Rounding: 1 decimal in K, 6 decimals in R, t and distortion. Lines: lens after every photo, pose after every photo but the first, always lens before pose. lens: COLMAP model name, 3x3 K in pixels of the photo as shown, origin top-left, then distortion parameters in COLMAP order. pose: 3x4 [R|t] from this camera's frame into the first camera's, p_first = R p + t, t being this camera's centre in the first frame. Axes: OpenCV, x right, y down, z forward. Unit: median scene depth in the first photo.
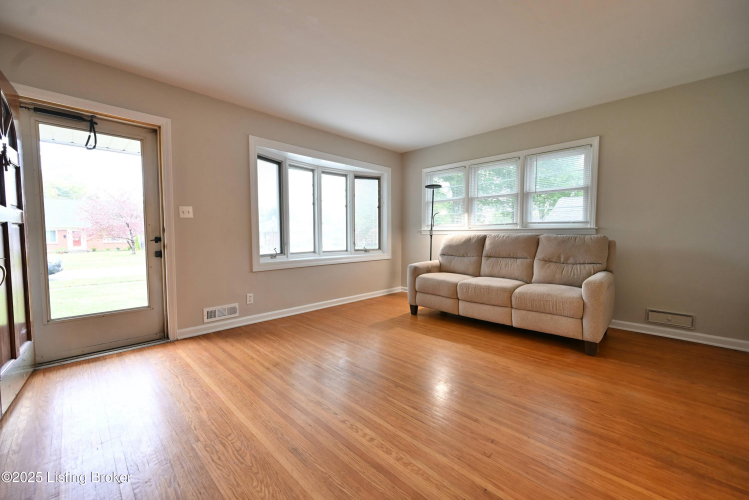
lens RADIAL K [[292.3, 0, 376.7], [0, 292.3, 250.6], [0, 0, 1]] dist [-0.001623, 0.000402]
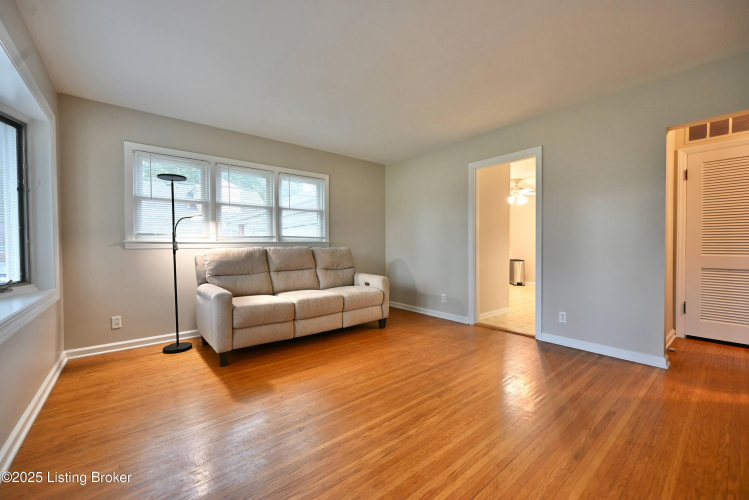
lens RADIAL K [[292.3, 0, 370.8], [0, 292.3, 250.3], [0, 0, 1]] dist [-0.001623, 0.000402]
pose [[0.116776, -0.014813, 0.993048, -0.560122], [0.057715, 0.998300, 0.008104, -0.039471], [-0.991480, 0.056368, 0.117432, 0.632858]]
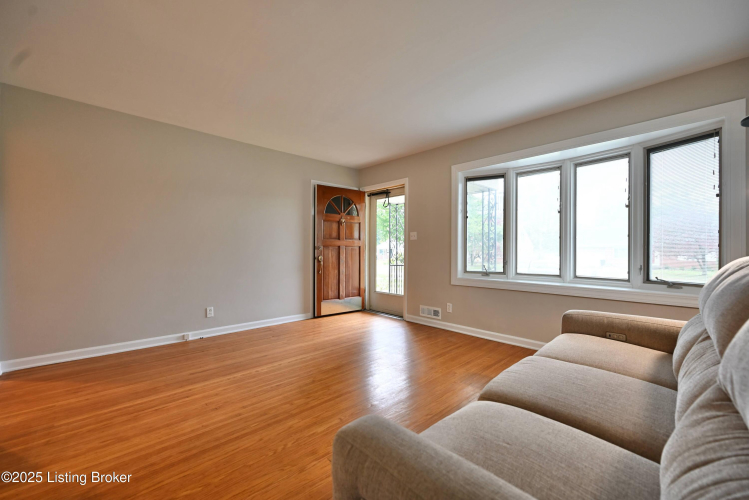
lens RADIAL K [[292.3, 0, 371.3], [0, 292.3, 252.5], [0, 0, 1]] dist [-0.001623, 0.000402]
pose [[-0.017679, 0.008178, -0.999810, 0.716077], [-0.061803, 0.998045, 0.009256, -0.042901], [0.997932, 0.061955, -0.017139, 0.708554]]
